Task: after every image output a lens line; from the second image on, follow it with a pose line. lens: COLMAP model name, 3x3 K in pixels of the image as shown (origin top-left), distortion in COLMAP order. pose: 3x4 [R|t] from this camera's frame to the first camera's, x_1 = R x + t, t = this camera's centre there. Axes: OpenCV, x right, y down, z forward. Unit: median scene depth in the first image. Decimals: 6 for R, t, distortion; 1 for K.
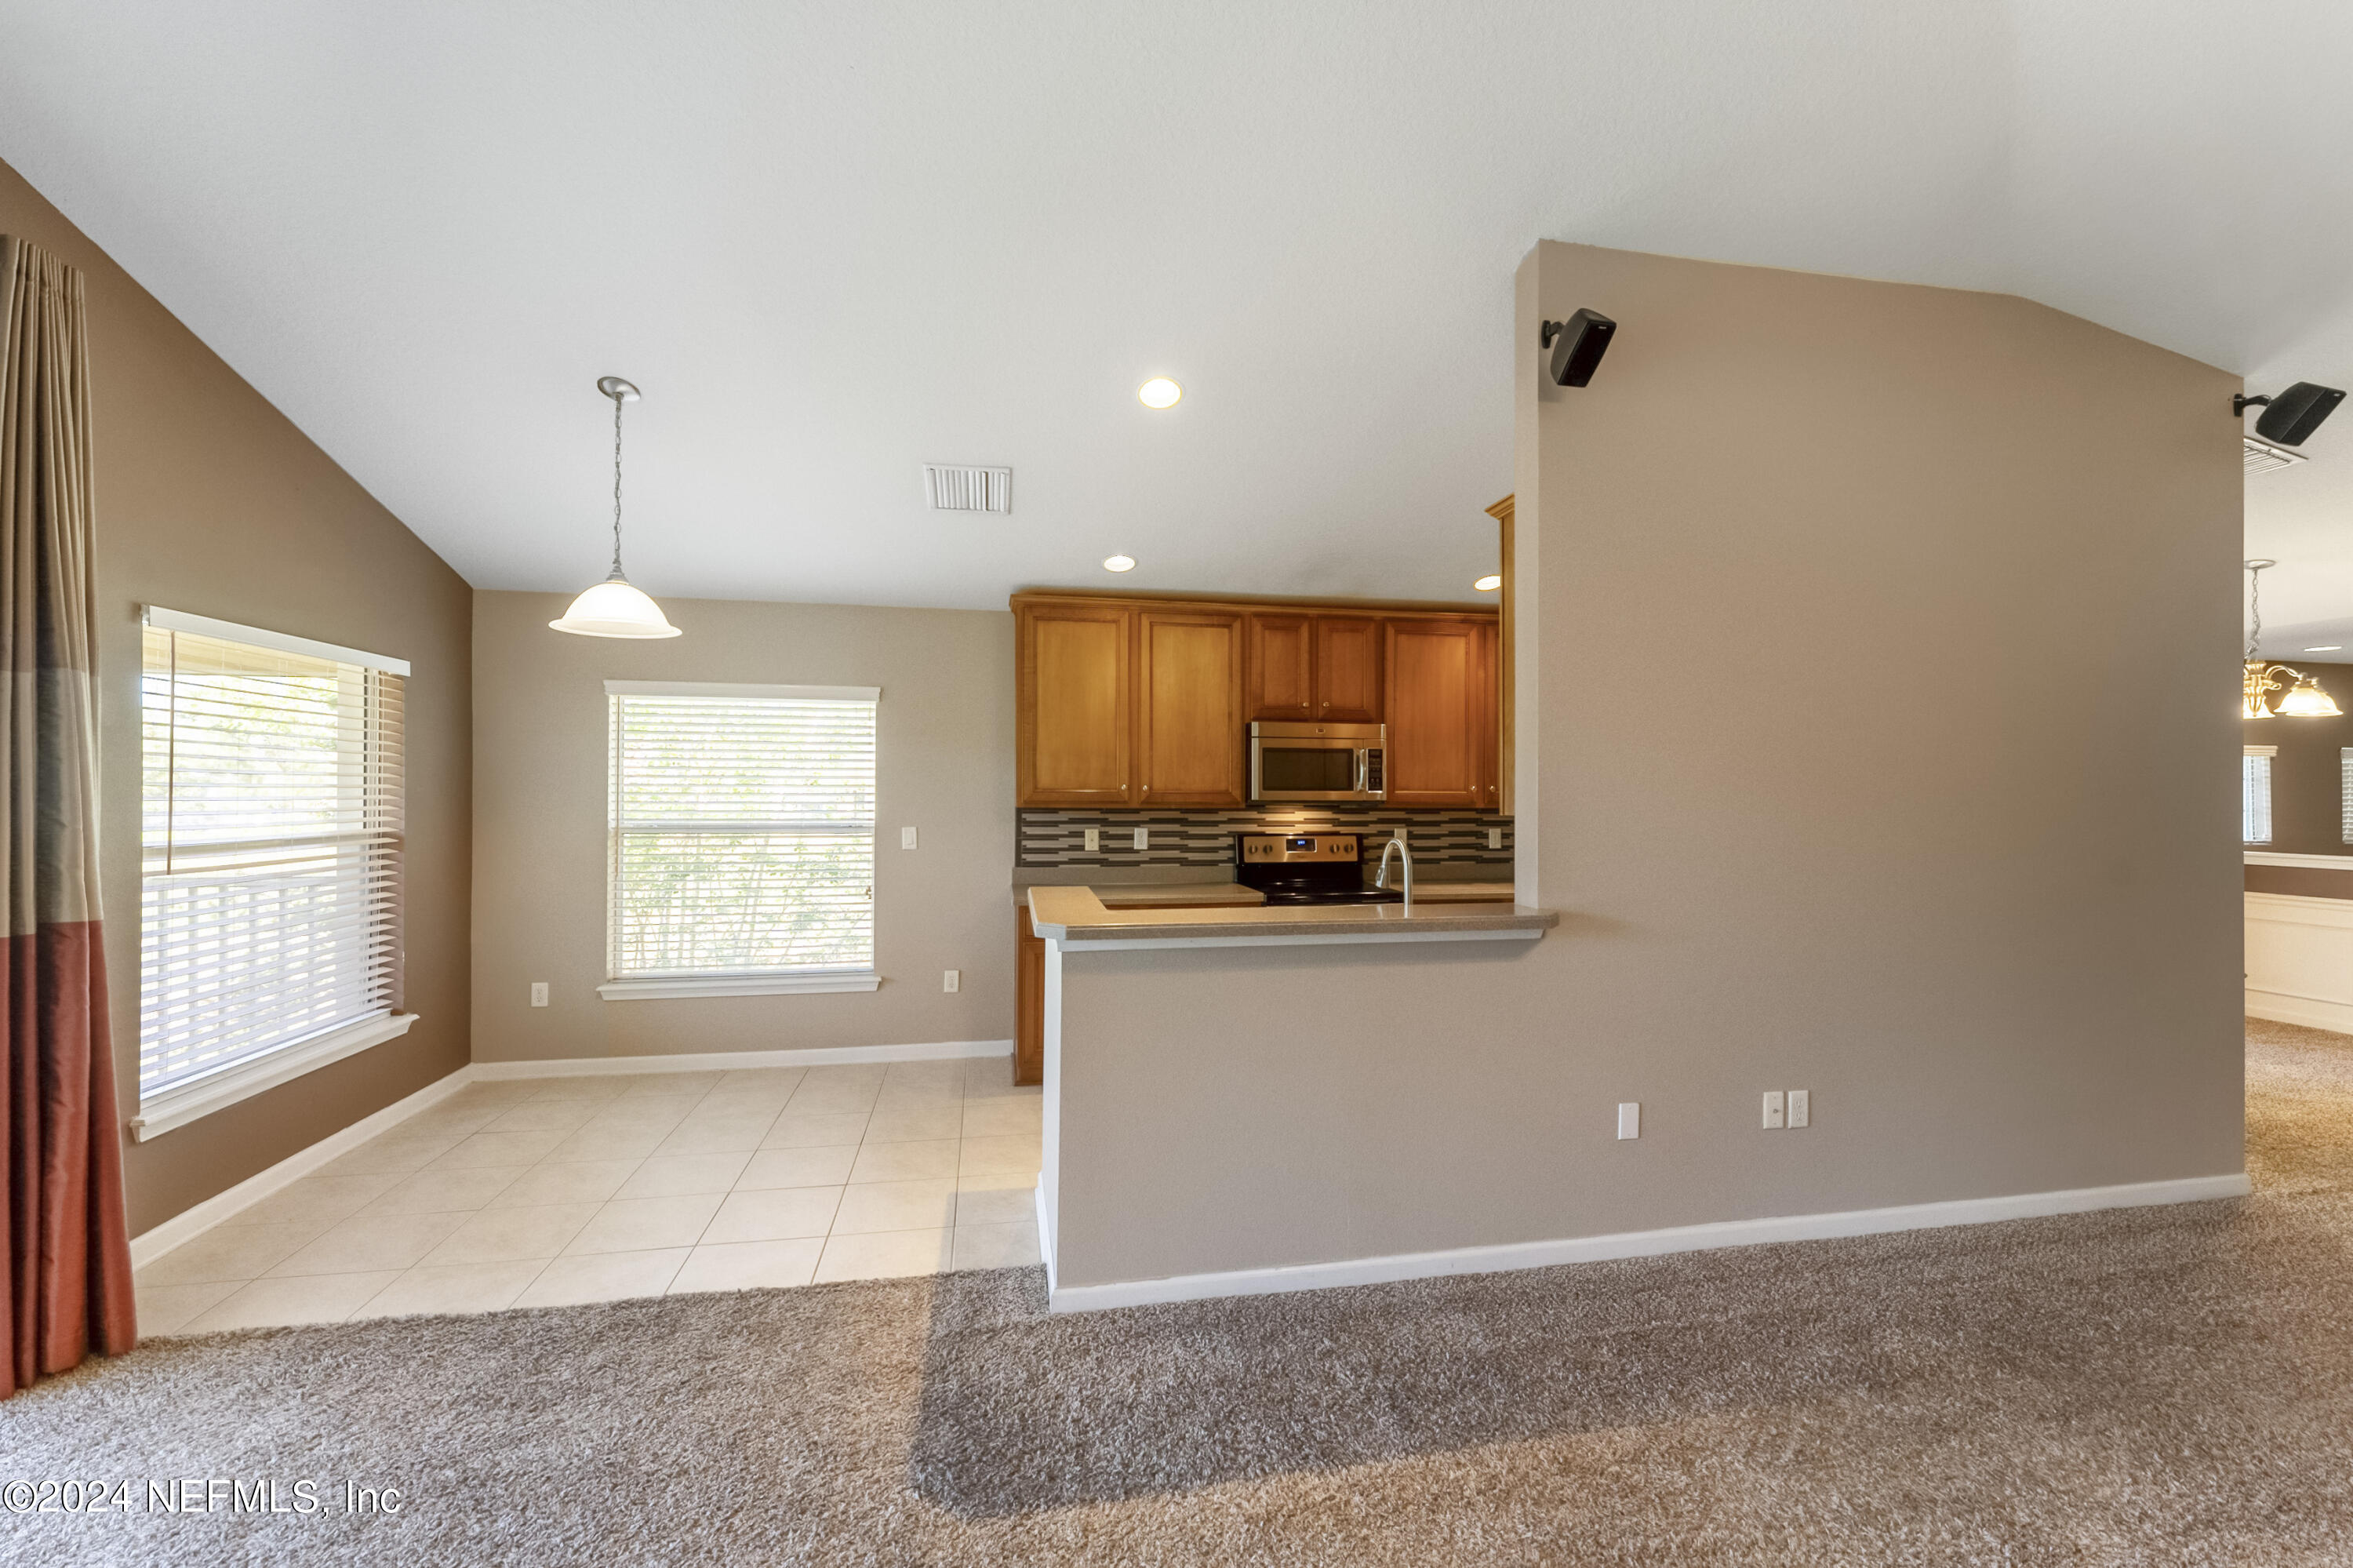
lens RADIAL K [[938.4, 0, 1176.5], [0, 938.4, 784.0], [0, 0, 1]] dist [0.000546, -0.000226]
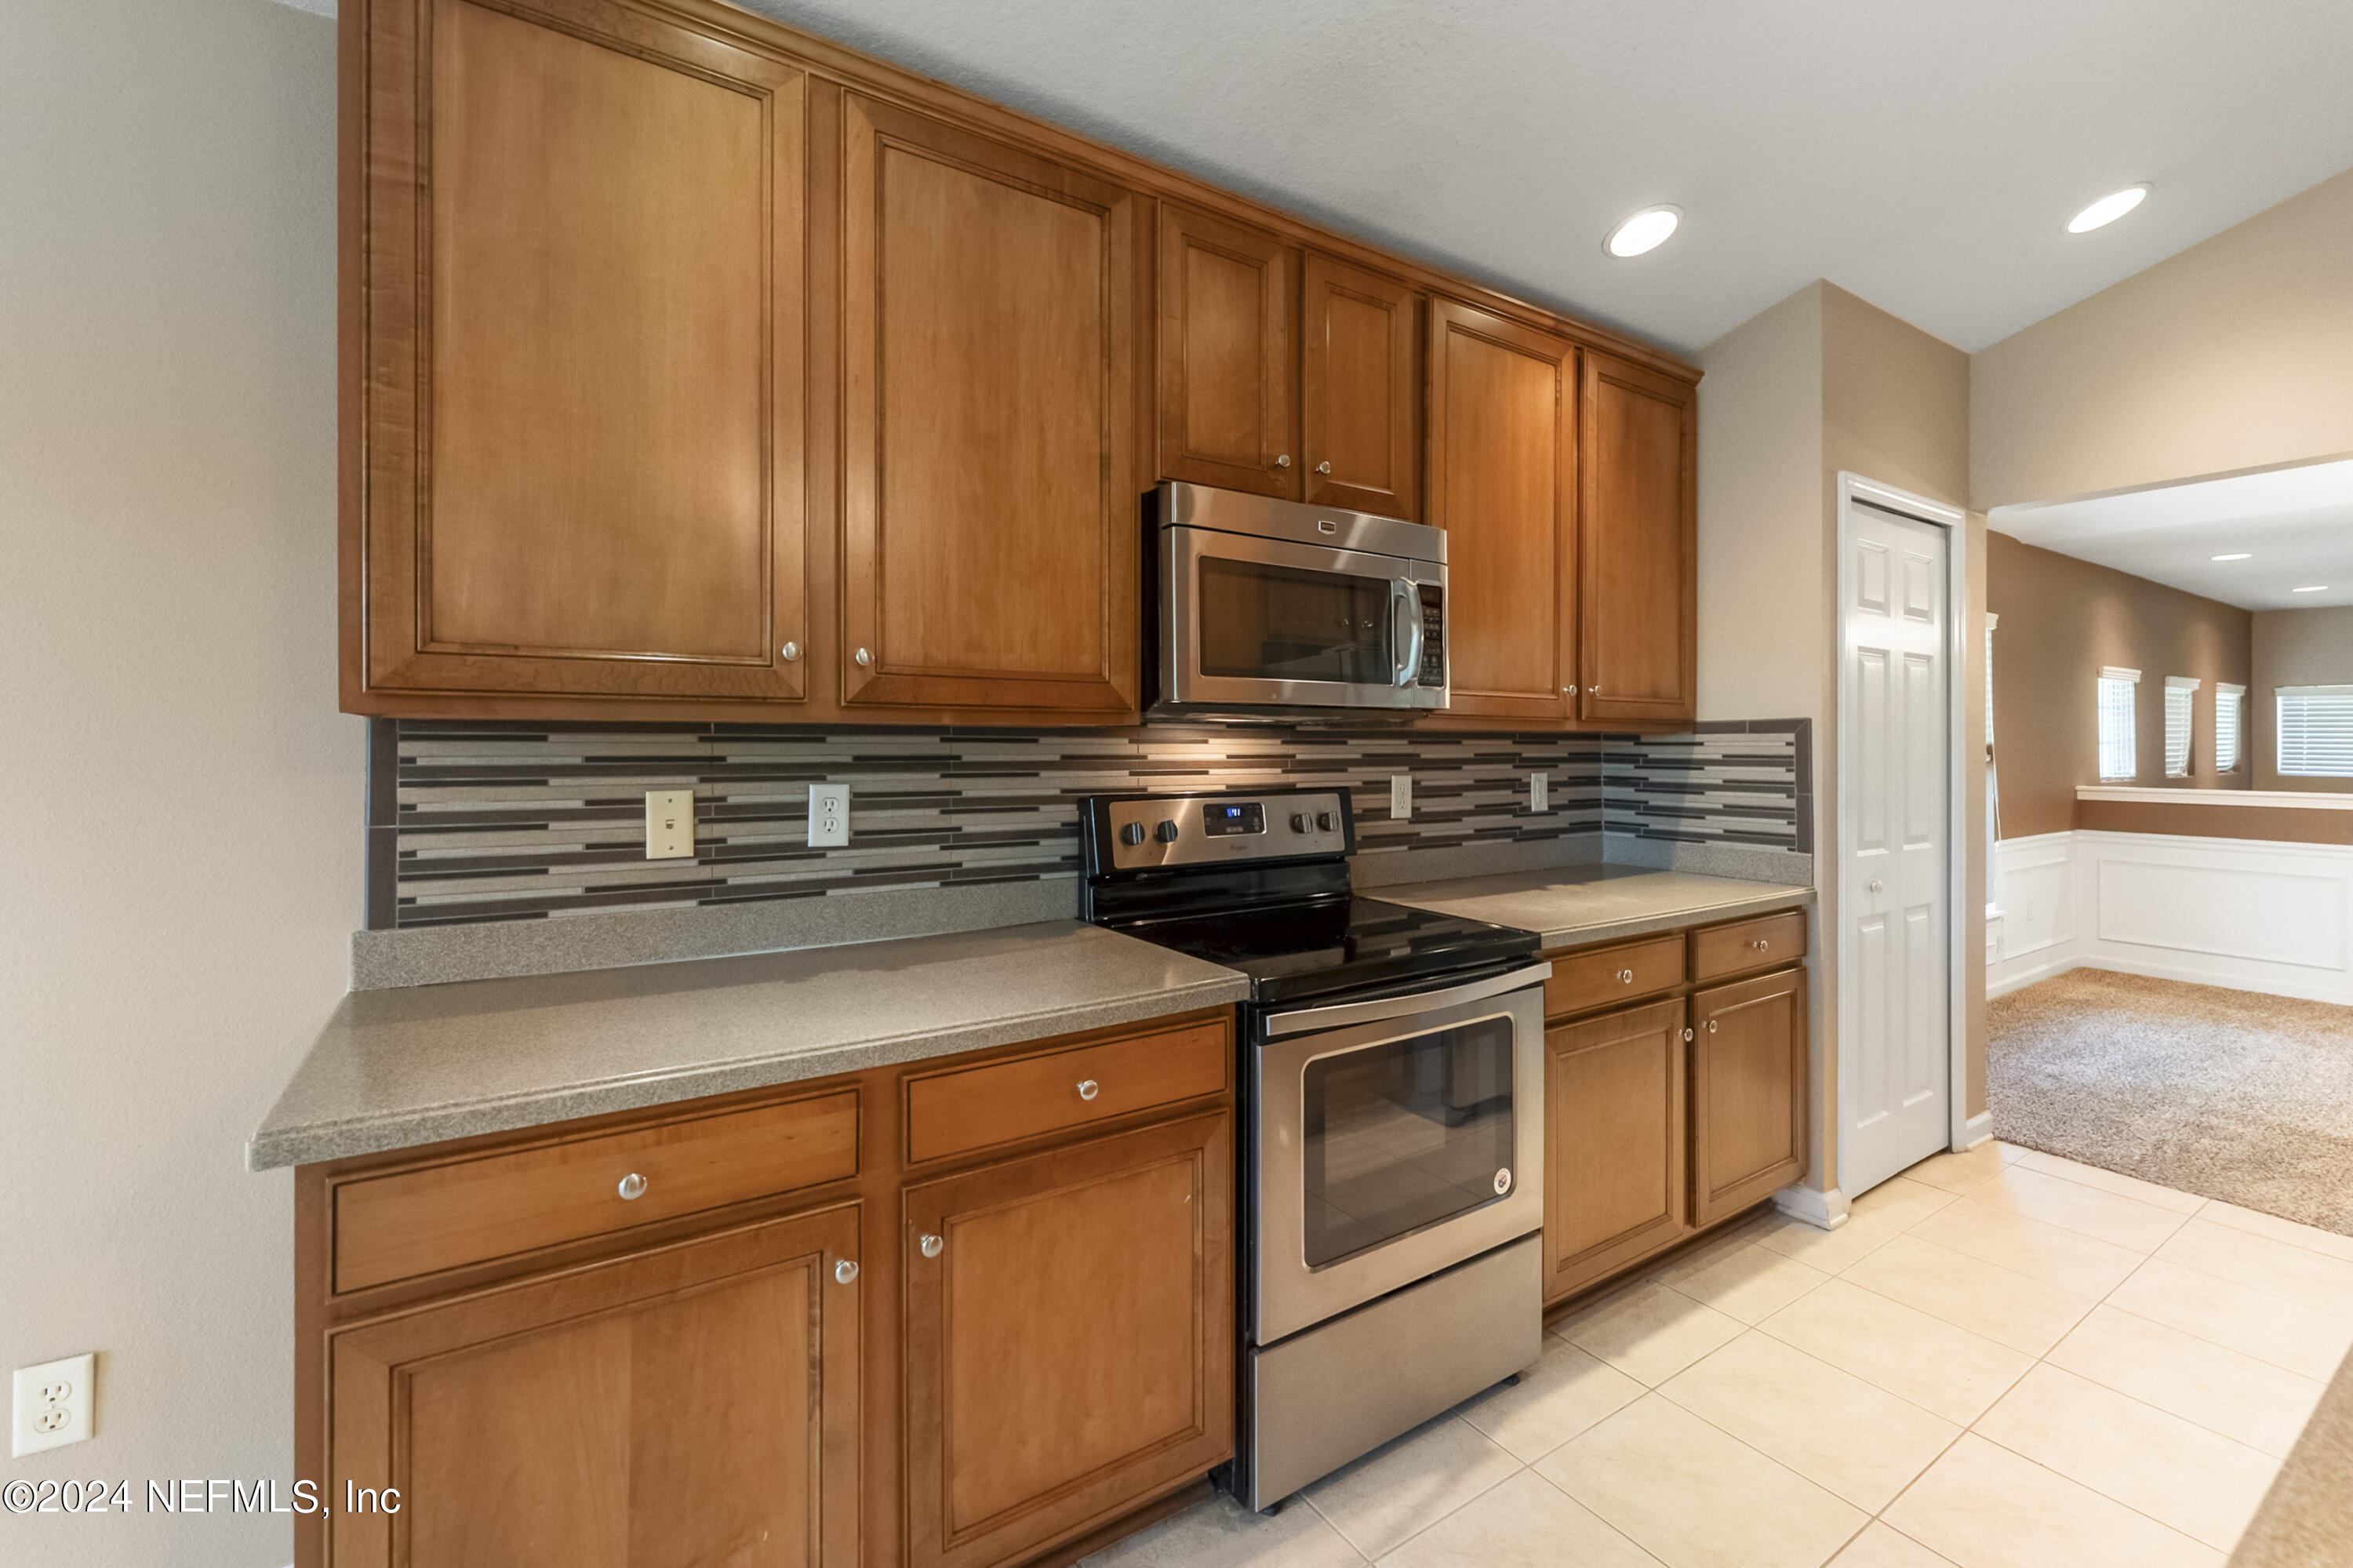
lens RADIAL K [[995.9, 0, 1175.1], [0, 995.9, 743.9], [0, 0, 1]] dist [-0.001396, -0.000365]
pose [[0.925594, -0.001750, 0.378515, -0.061070], [-0.003953, 0.999890, 0.014290, 0.027584], [-0.378498, -0.014723, 0.925485, 0.641459]]
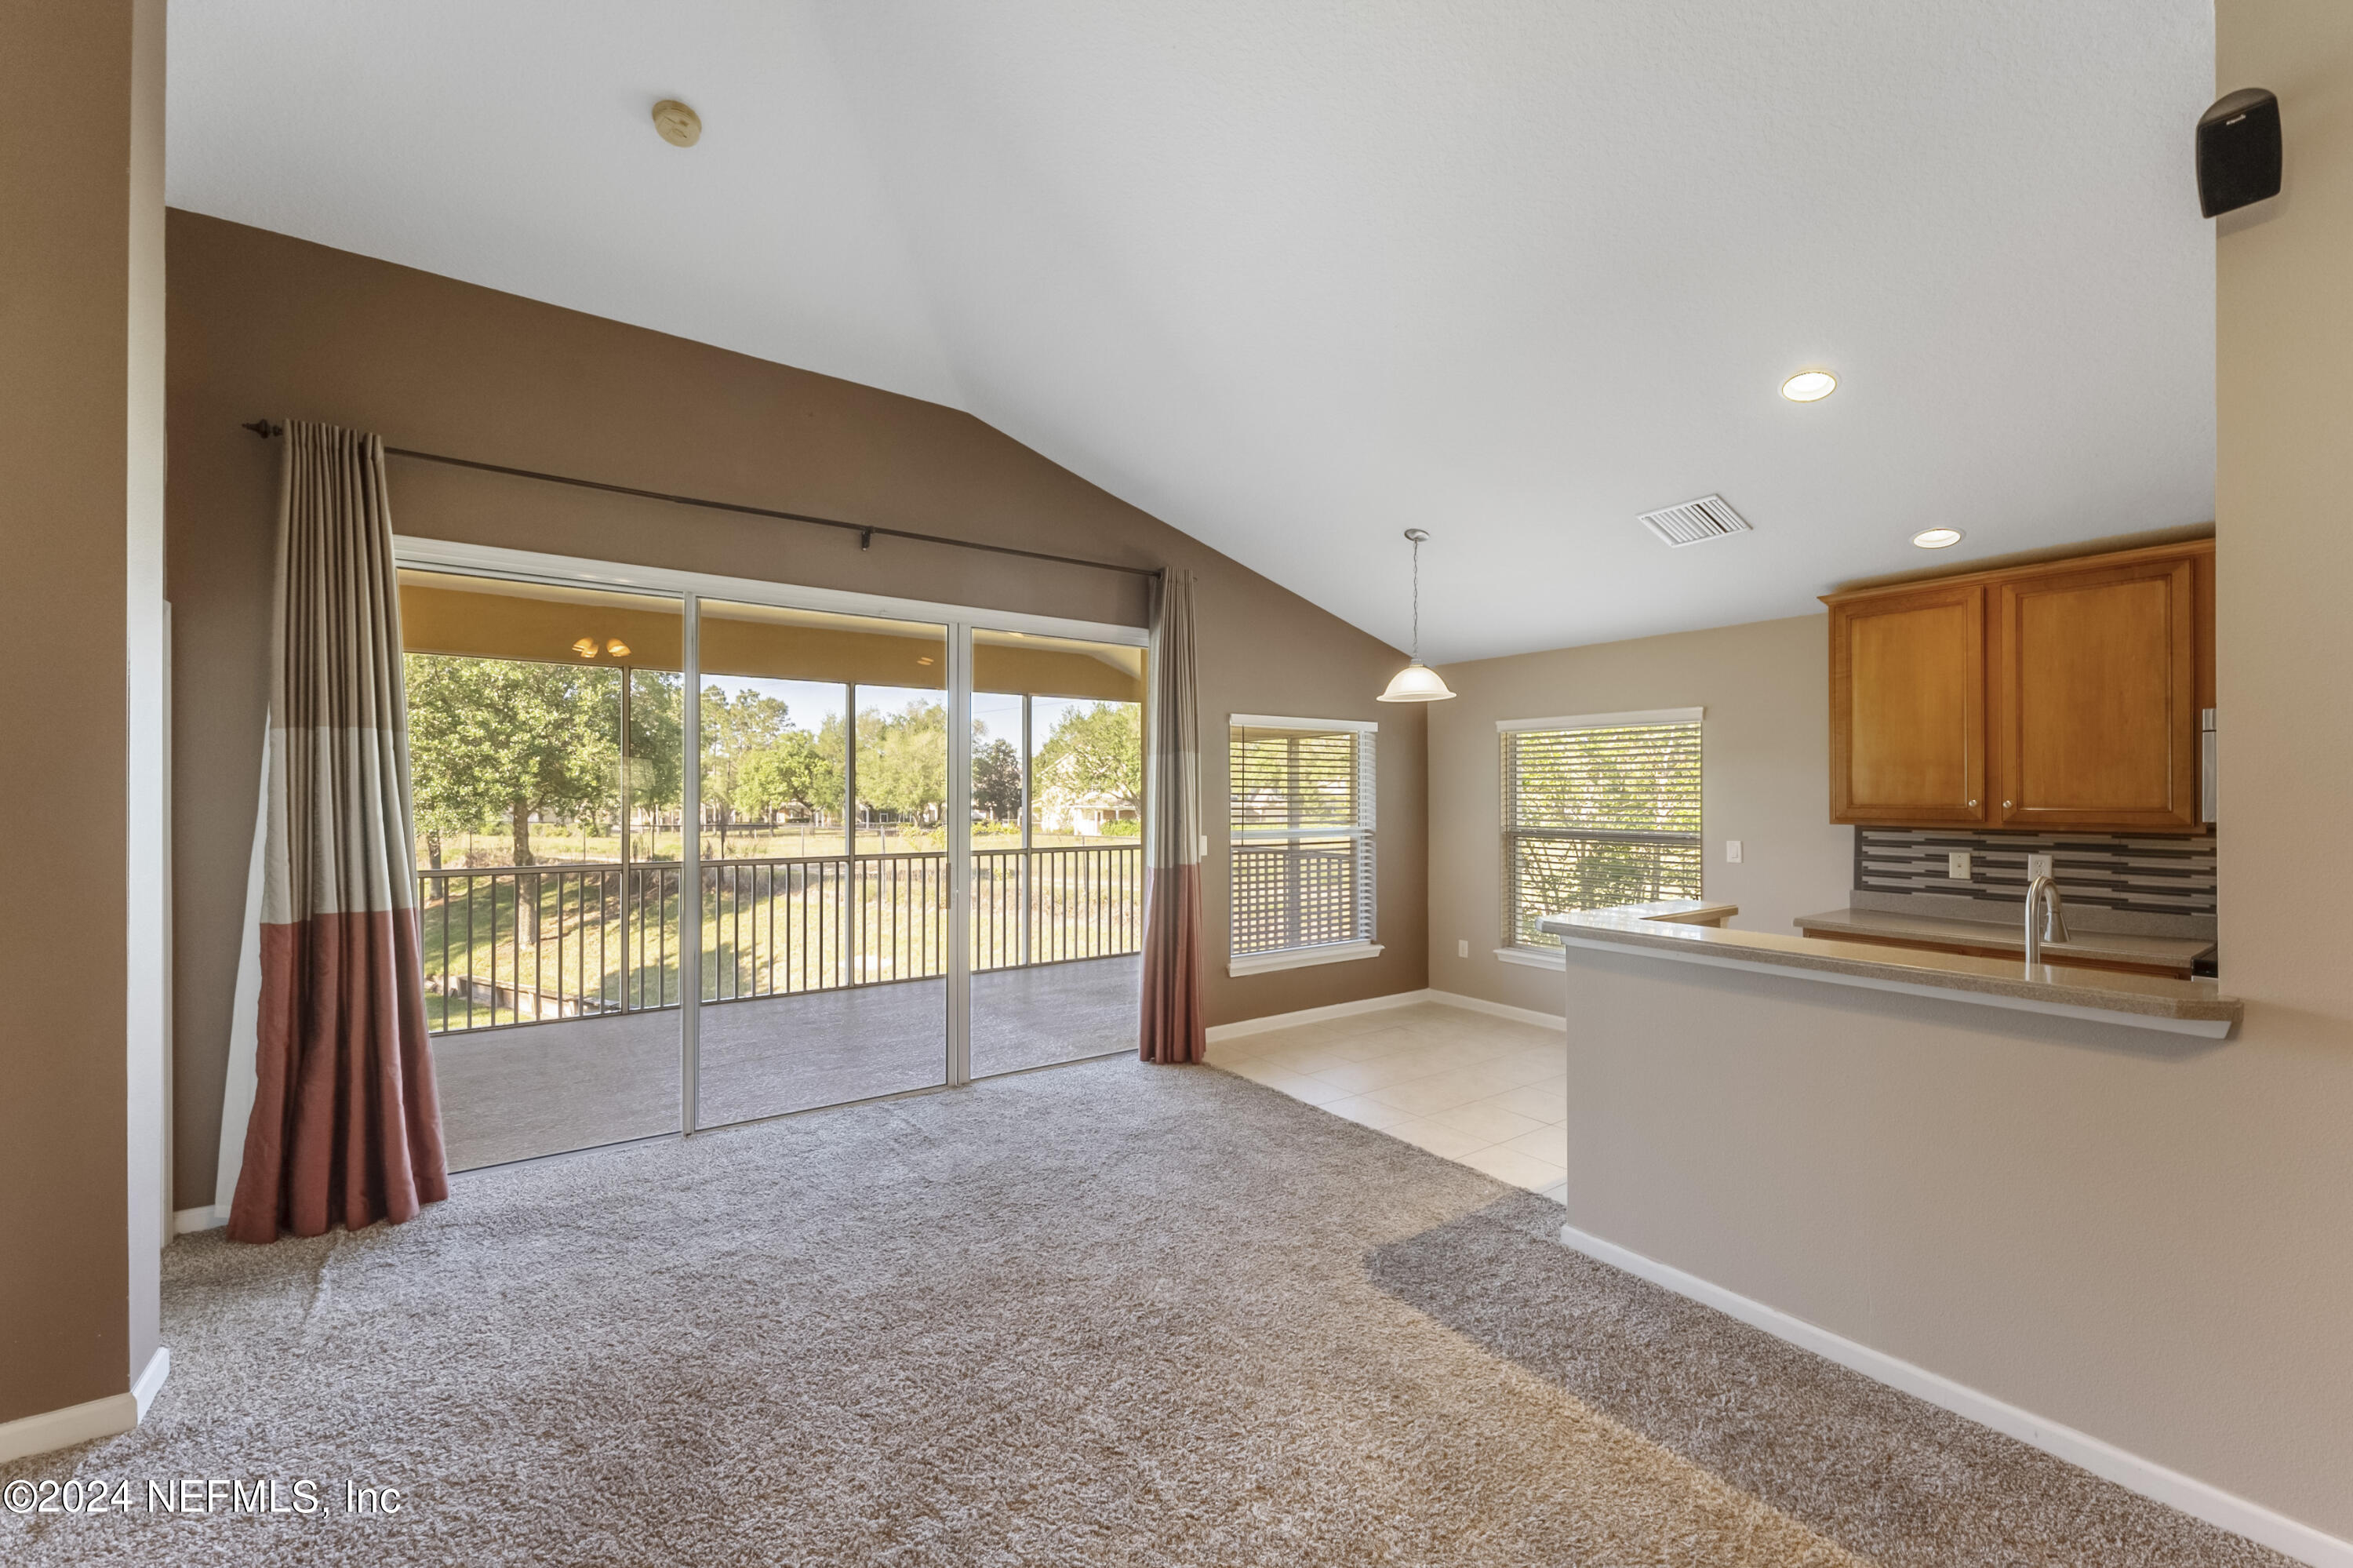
lens RADIAL K [[938.4, 0, 1176.5], [0, 938.4, 784.0], [0, 0, 1]] dist [0.000546, -0.000226]
pose [[0.417051, -0.013705, -0.908780, 0.389415], [0.007753, 0.999904, -0.011521, -0.008902], [0.908850, -0.002241, 0.417117, 0.022908]]
